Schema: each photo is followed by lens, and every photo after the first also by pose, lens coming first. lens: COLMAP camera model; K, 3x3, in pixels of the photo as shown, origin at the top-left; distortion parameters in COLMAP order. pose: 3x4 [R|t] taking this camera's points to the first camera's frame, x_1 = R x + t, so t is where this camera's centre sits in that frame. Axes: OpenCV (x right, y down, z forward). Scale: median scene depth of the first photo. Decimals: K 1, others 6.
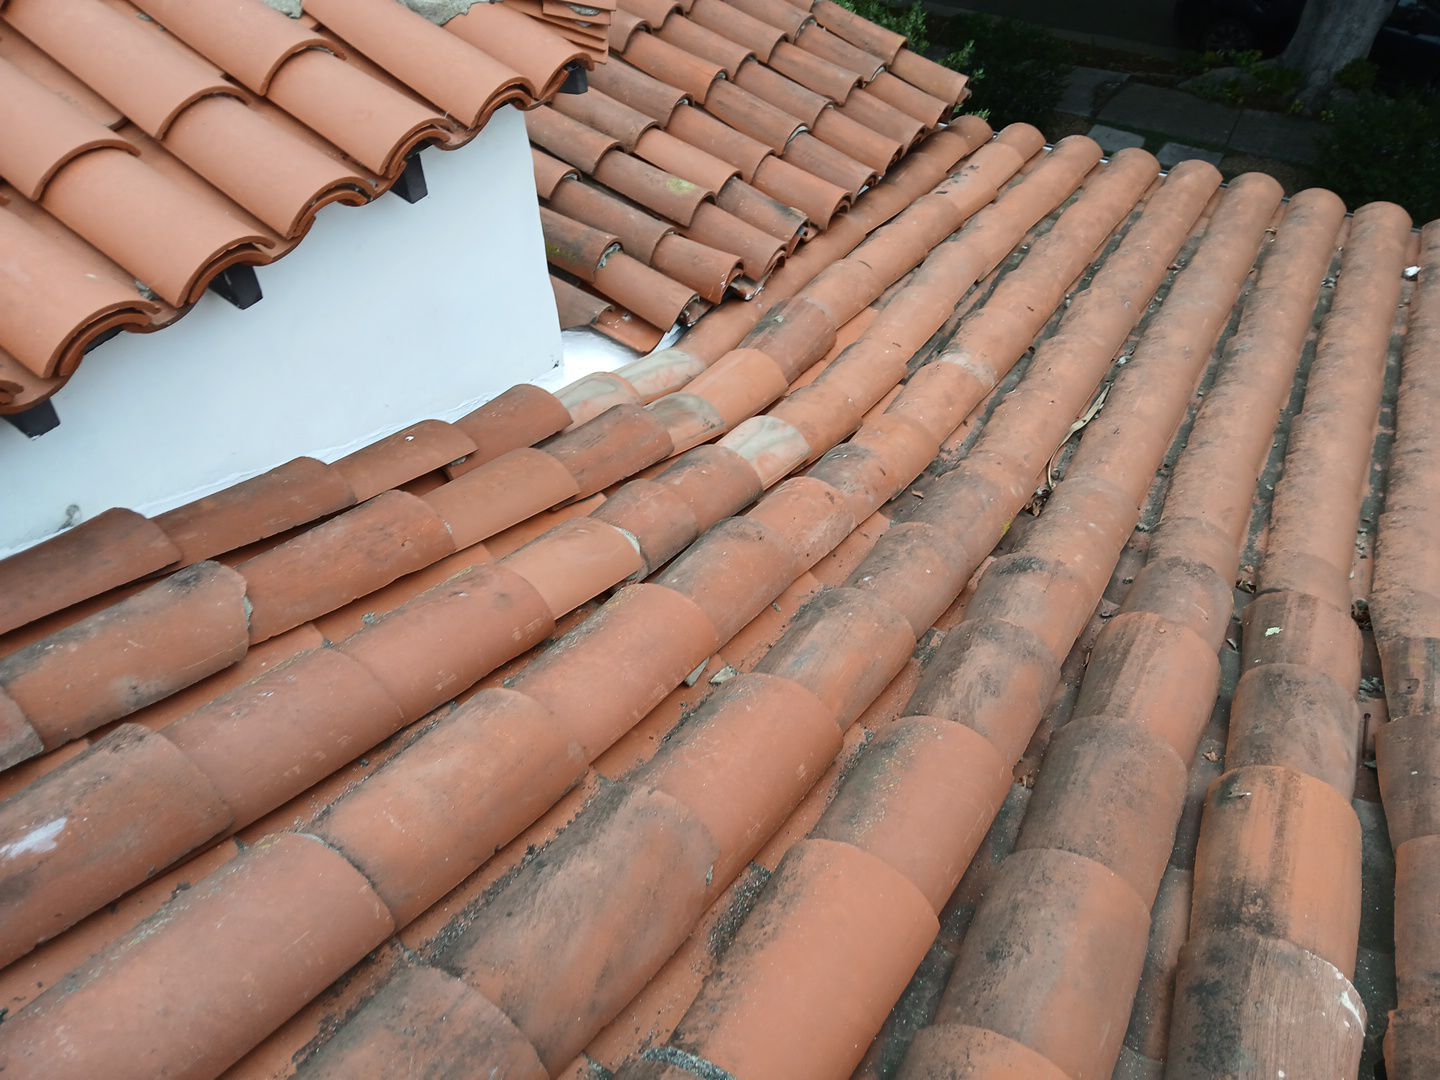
lens RADIAL K [[1113.7, 0, 738.8], [0, 1113.7, 543.8], [0, 0, 1]] dist [0.060832, -0.138888]
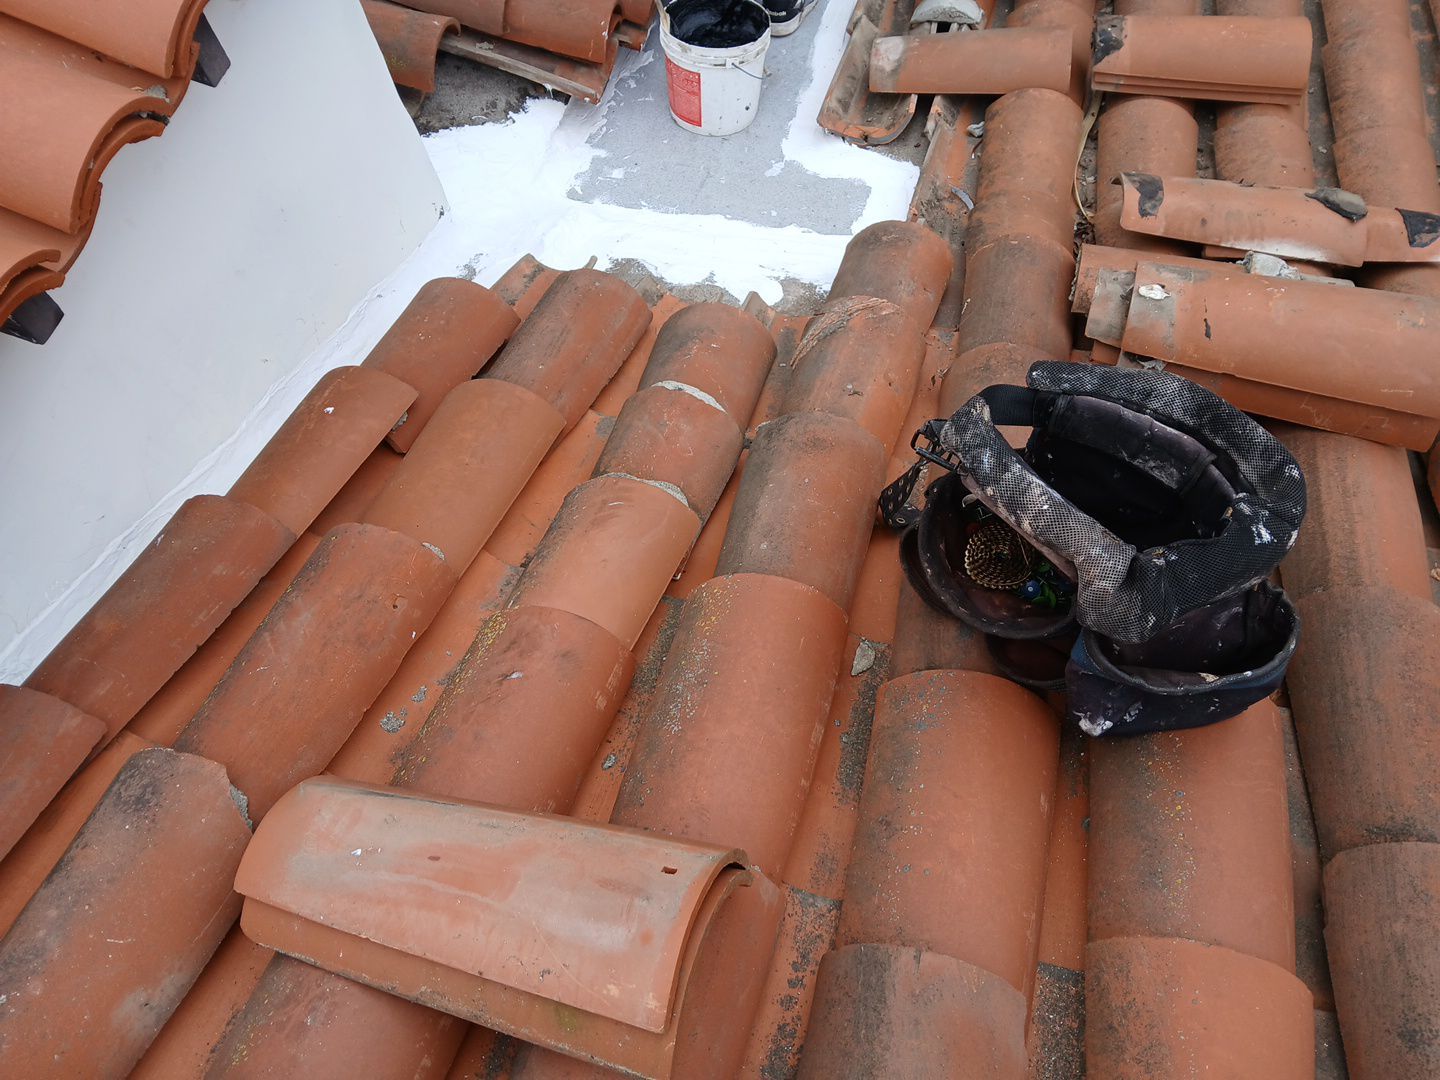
lens RADIAL K [[1114.7, 0, 720.0], [0, 1114.7, 540.0], [0, 0, 1]] dist [0.031669, -0.076630]
pose [[0.962644, -0.265239, 0.054449, -0.122140], [0.239350, 0.927578, 0.286899, -0.191438], [-0.126602, -0.263150, 0.956412, 0.285111]]
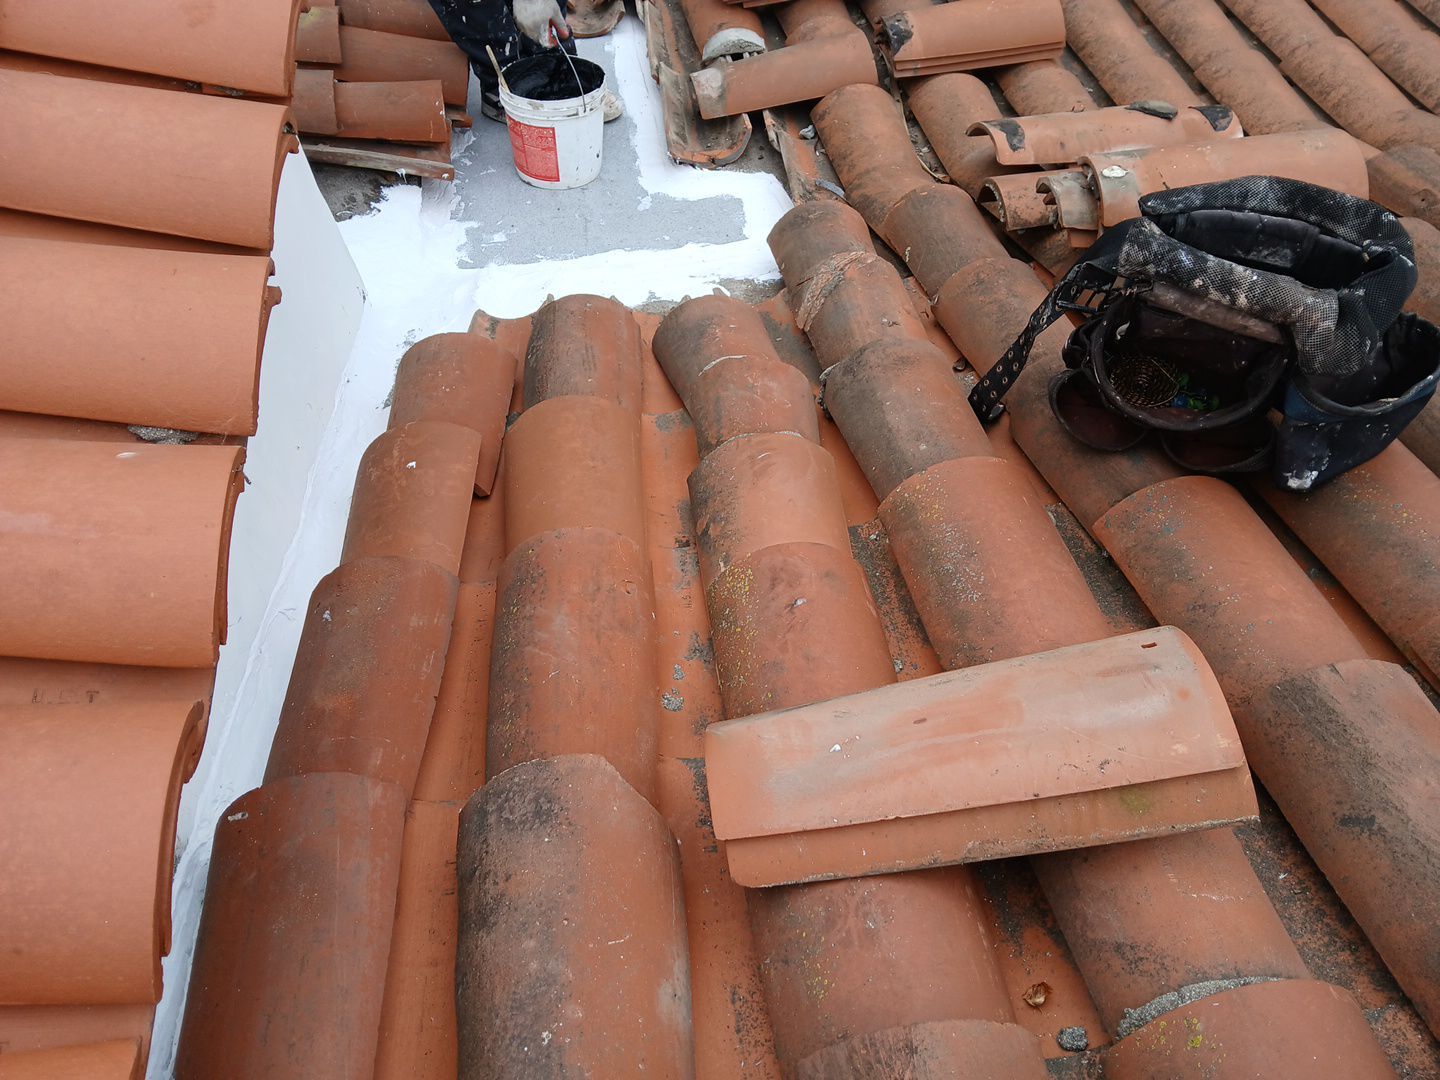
lens RADIAL K [[1114.7, 0, 720.0], [0, 1114.7, 540.0], [0, 0, 1]] dist [0.031669, -0.076630]
pose [[0.794583, -0.511423, 0.327238, -0.455404], [0.436855, 0.855870, 0.276845, -0.188815], [-0.421658, -0.077021, 0.903478, 0.344897]]
